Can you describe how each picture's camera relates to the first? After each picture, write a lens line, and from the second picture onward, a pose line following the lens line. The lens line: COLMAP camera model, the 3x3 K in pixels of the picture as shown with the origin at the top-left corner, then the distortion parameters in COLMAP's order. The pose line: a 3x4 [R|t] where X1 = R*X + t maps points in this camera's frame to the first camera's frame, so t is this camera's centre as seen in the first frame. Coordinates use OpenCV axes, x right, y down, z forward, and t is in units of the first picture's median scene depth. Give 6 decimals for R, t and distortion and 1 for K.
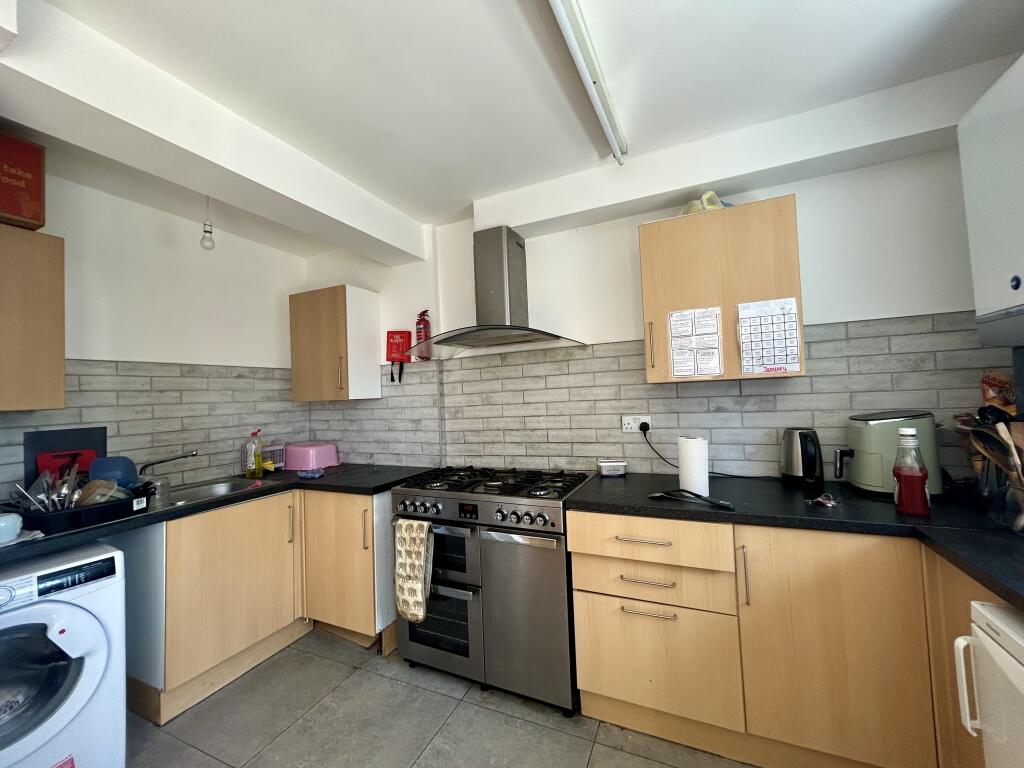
lens RADIAL K [[411.3, 0, 513.3], [0, 411.3, 380.7], [0, 0, 1]] dist [-0.001021, 0.000921]
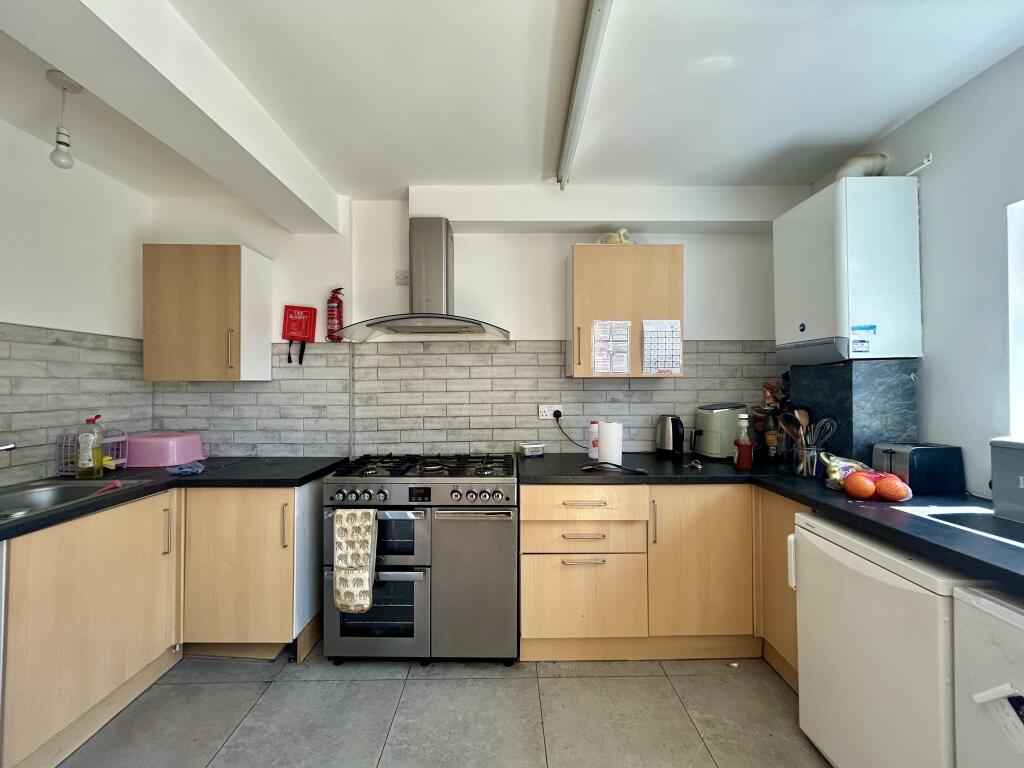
lens RADIAL K [[411.3, 0, 511.7], [0, 411.3, 380.5], [0, 0, 1]] dist [-0.001021, 0.000921]
pose [[0.904036, 0.041893, 0.425398, -0.336032], [-0.049347, 0.998760, 0.006511, 0.015910], [-0.424598, -0.026879, 0.904983, -0.013621]]
